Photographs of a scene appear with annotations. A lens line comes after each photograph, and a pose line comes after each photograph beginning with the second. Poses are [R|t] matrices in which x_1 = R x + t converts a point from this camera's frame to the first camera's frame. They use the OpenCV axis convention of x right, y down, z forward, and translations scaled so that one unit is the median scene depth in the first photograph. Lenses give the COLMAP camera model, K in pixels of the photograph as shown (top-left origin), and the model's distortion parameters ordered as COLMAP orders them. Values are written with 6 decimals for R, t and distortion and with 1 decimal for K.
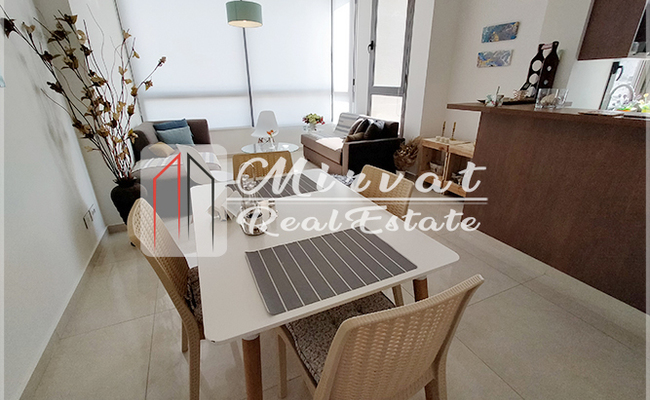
lens RADIAL K [[298.0, 0, 321.6], [0, 298.0, 202.0], [0, 0, 1]] dist [0.018528, 0.000417]
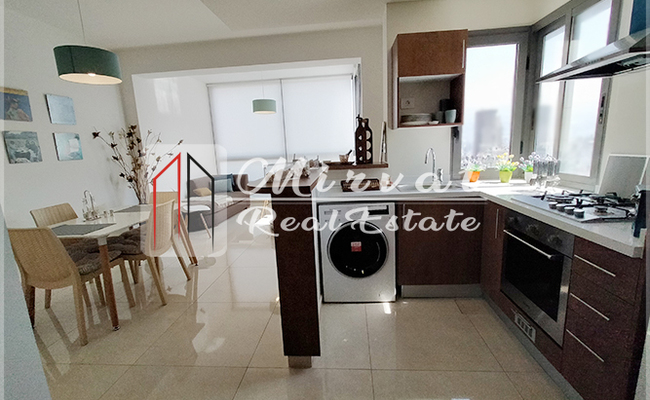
lens RADIAL K [[298.0, 0, 321.6], [0, 298.0, 202.0], [0, 0, 1]] dist [0.018528, 0.000417]
pose [[0.886699, 0.053725, -0.459215, 0.822511], [-0.137770, 0.978808, -0.151507, 0.029297], [0.441343, 0.197607, 0.875310, -0.096356]]
